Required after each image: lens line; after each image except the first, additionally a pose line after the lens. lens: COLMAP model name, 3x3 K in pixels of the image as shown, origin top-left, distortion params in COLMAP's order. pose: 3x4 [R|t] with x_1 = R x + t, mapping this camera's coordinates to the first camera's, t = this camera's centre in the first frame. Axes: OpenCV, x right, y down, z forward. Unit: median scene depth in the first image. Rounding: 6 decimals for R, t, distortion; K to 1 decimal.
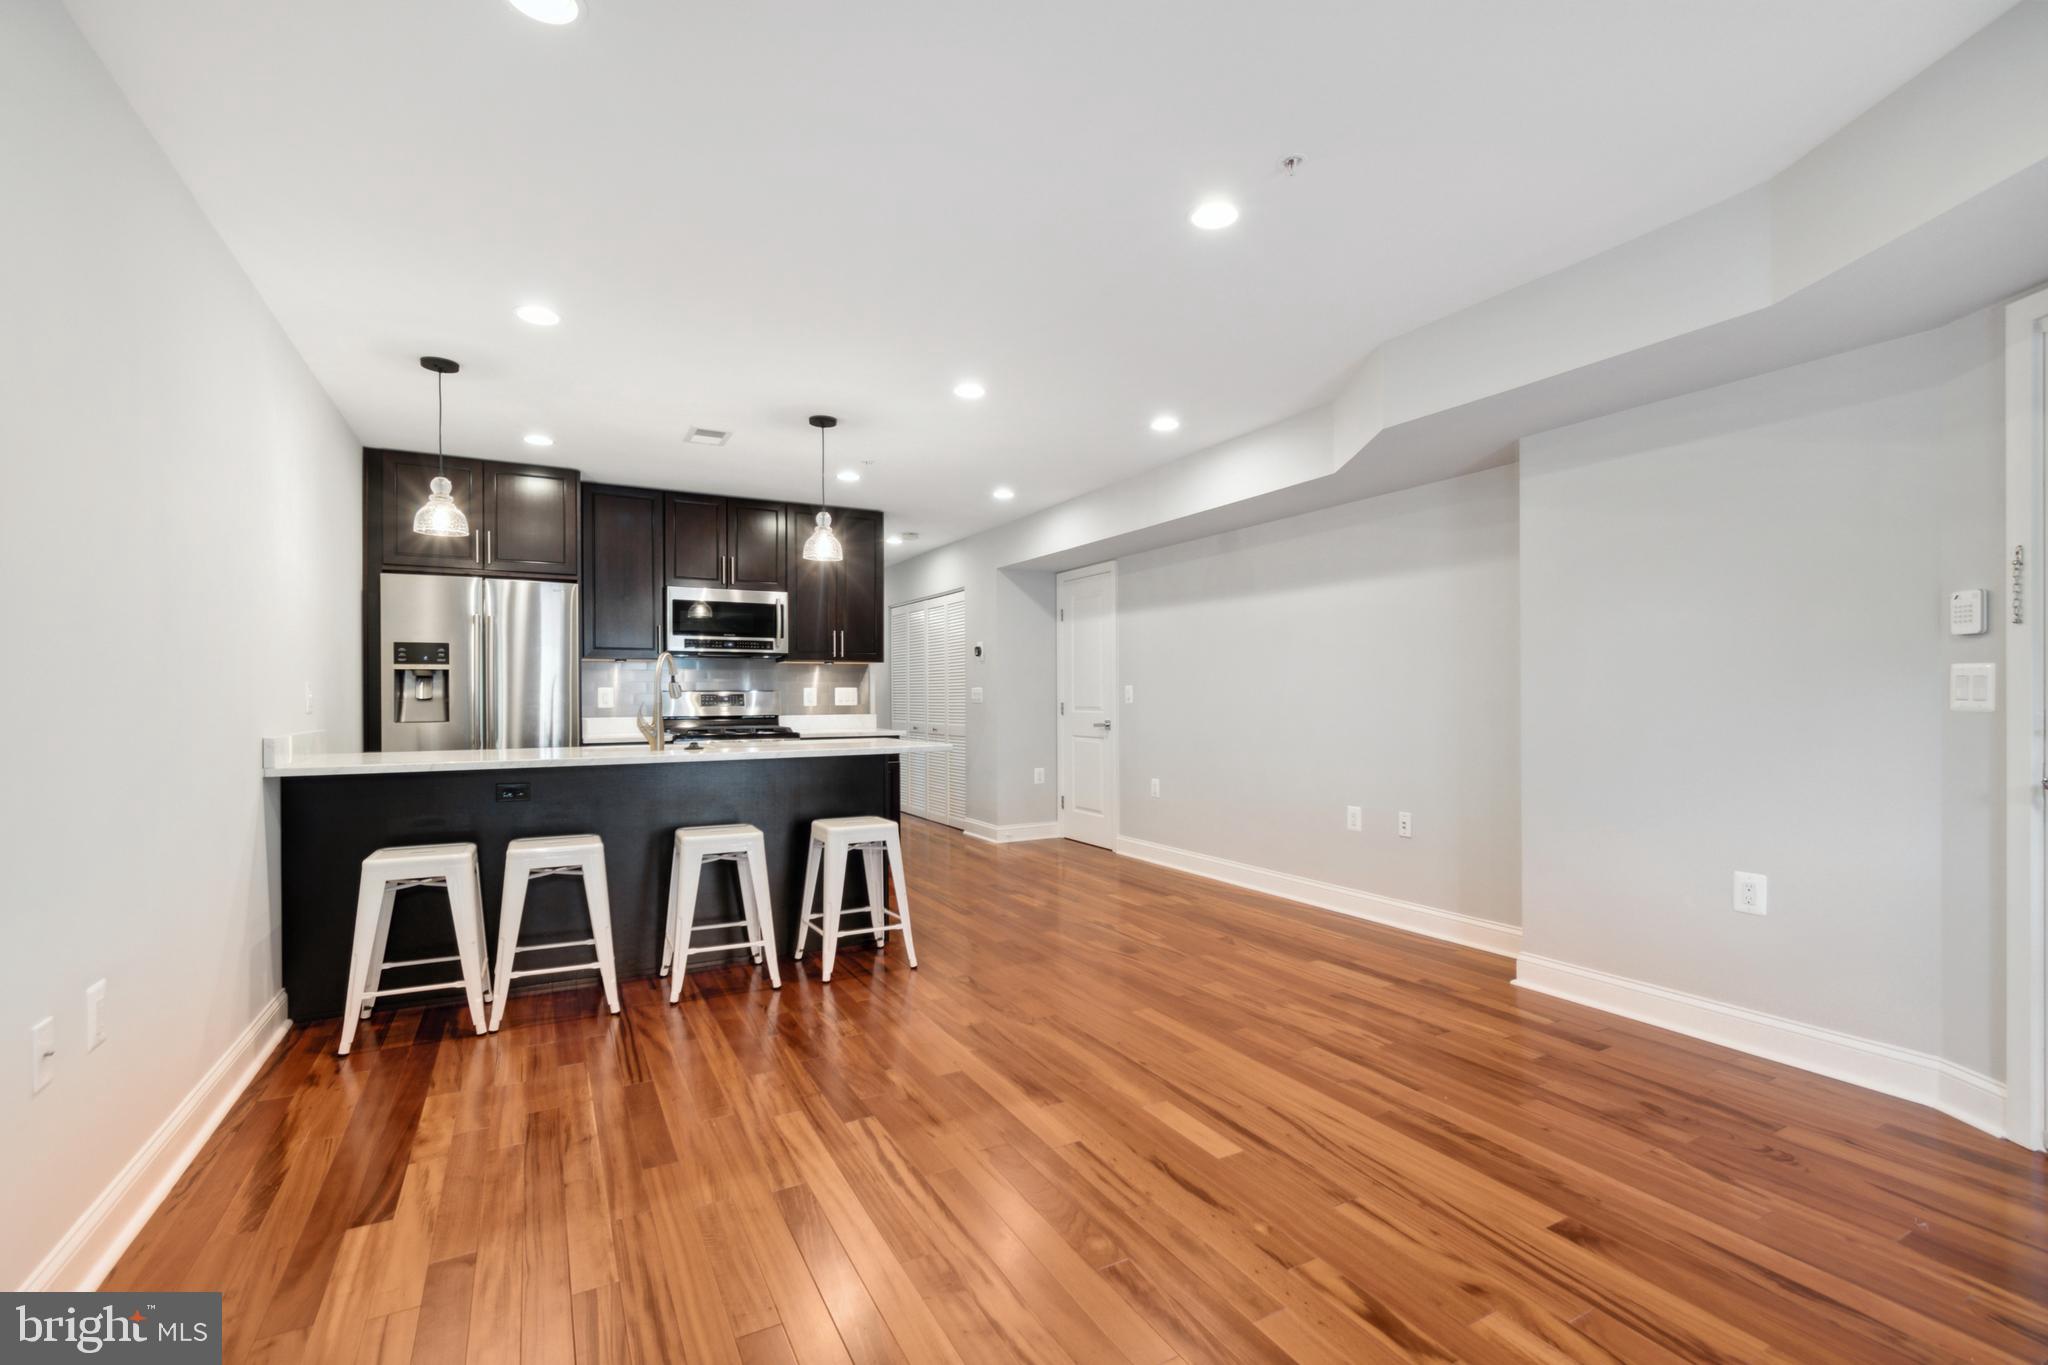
lens RADIAL K [[928.5, 0, 1024.1], [0, 928.5, 689.9], [0, 0, 1]] dist [0.000292, 0.000187]
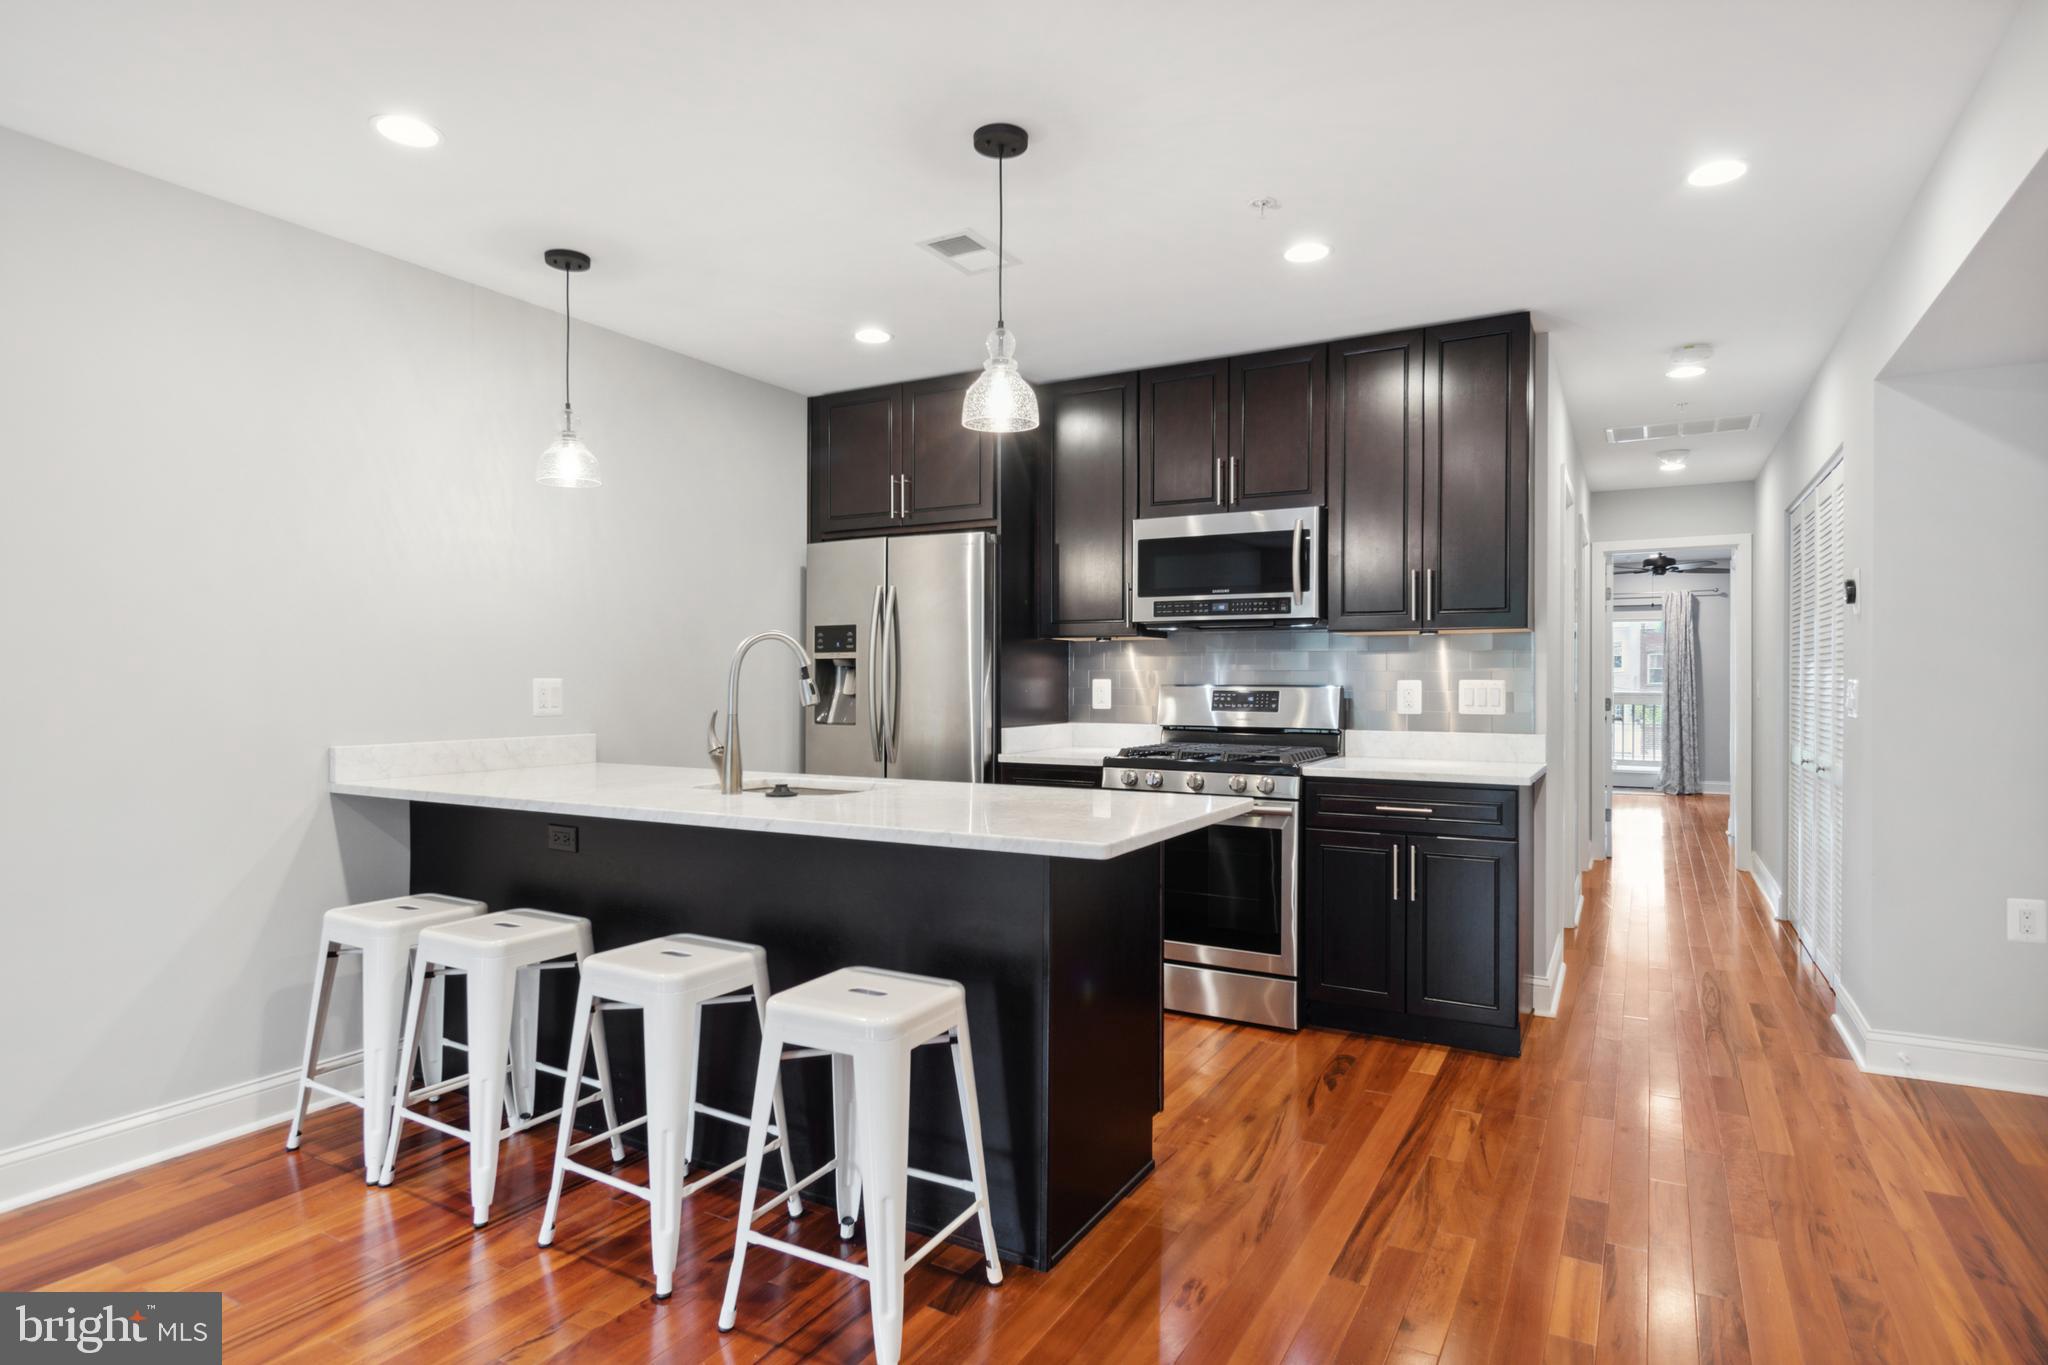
lens RADIAL K [[1104.1, 0, 1020.7], [0, 1104.1, 679.2], [0, 0, 1]] dist [0.006277, 0.000415]
pose [[0.530667, 0.004384, -0.847569, 0.212460], [0.002485, 0.999974, 0.006728, -0.008624], [0.847576, -0.005676, 0.530643, 0.531687]]
